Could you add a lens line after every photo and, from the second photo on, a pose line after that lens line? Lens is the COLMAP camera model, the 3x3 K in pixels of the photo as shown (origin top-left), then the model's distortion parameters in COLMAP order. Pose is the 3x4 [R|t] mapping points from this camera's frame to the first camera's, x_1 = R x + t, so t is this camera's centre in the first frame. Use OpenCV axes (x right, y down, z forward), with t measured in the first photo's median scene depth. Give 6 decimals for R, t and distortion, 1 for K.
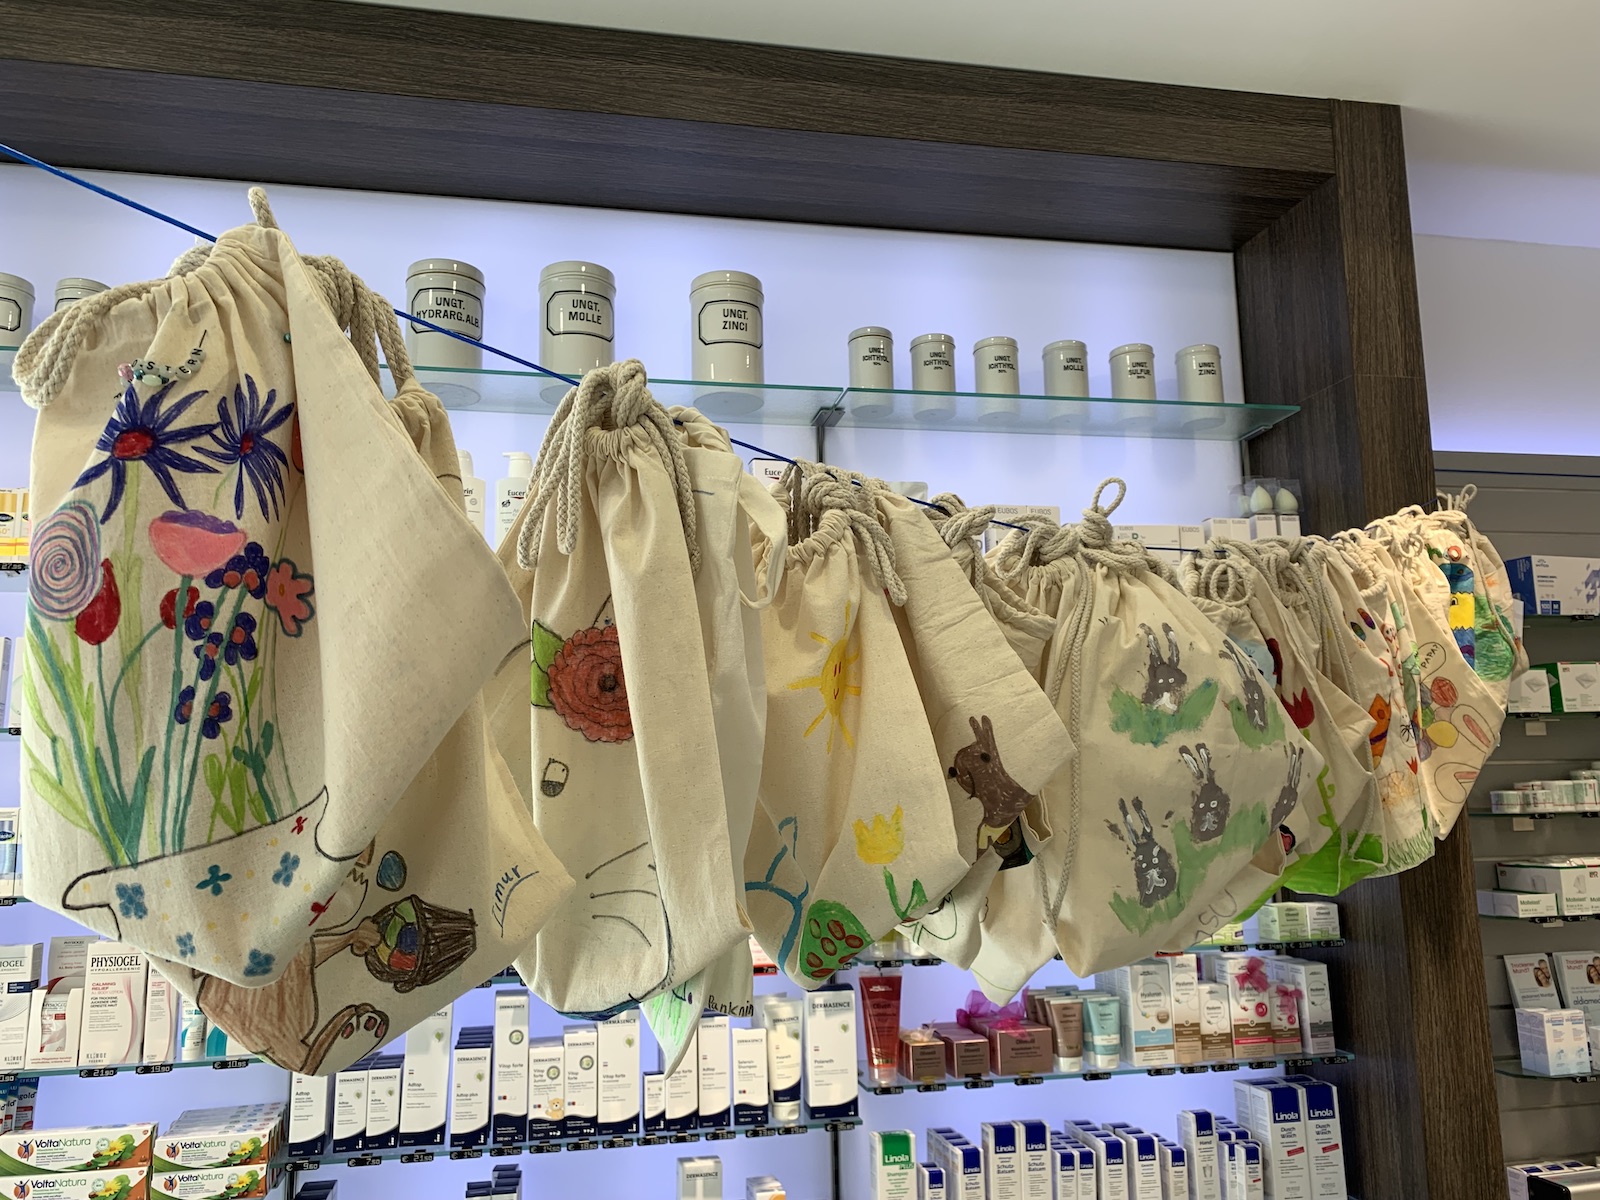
lens RADIAL K [[1195.6, 0, 793.1], [0, 1195.6, 595.8], [0, 0, 1]] dist [0.061893, -0.078504]
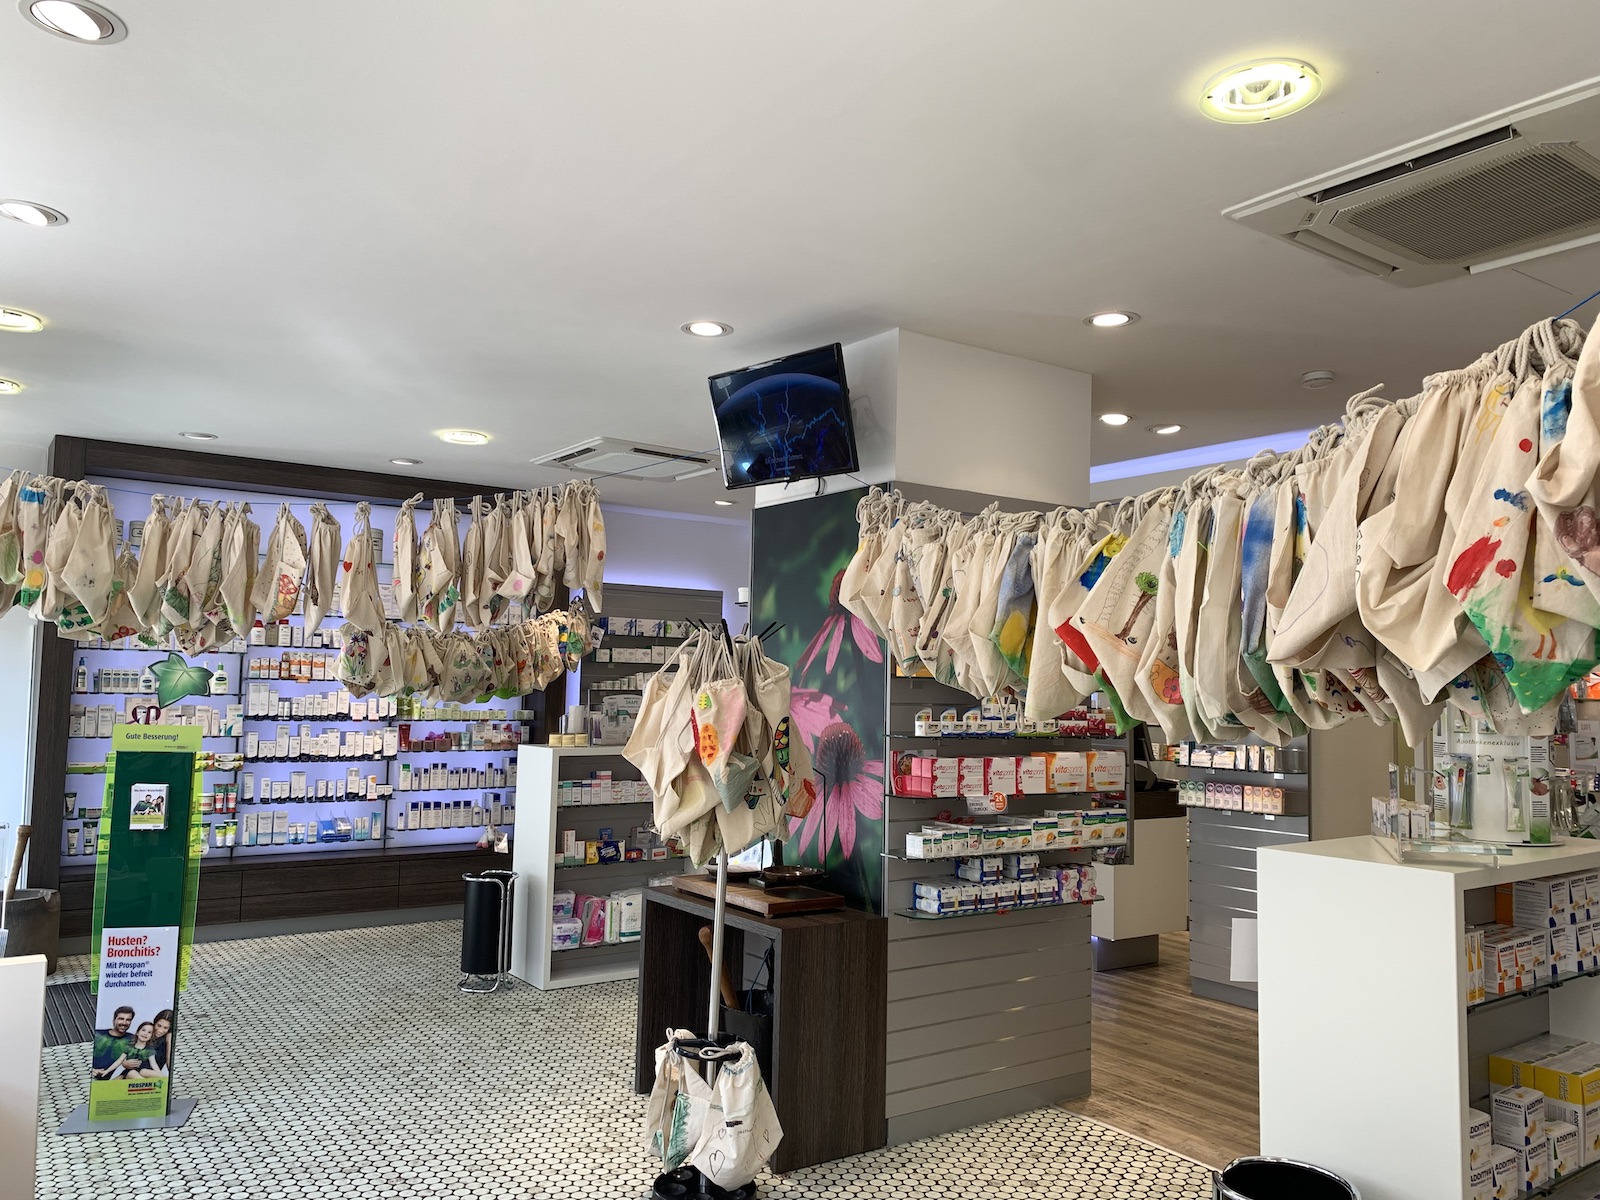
lens RADIAL K [[1195.6, 0, 793.1], [0, 1195.6, 595.8], [0, 0, 1]] dist [0.061893, -0.078504]
pose [[0.914373, 0.066066, 0.399446, -0.373551], [-0.096267, 0.993779, 0.055999, -0.443961], [-0.393261, -0.089658, 0.915045, -3.101770]]
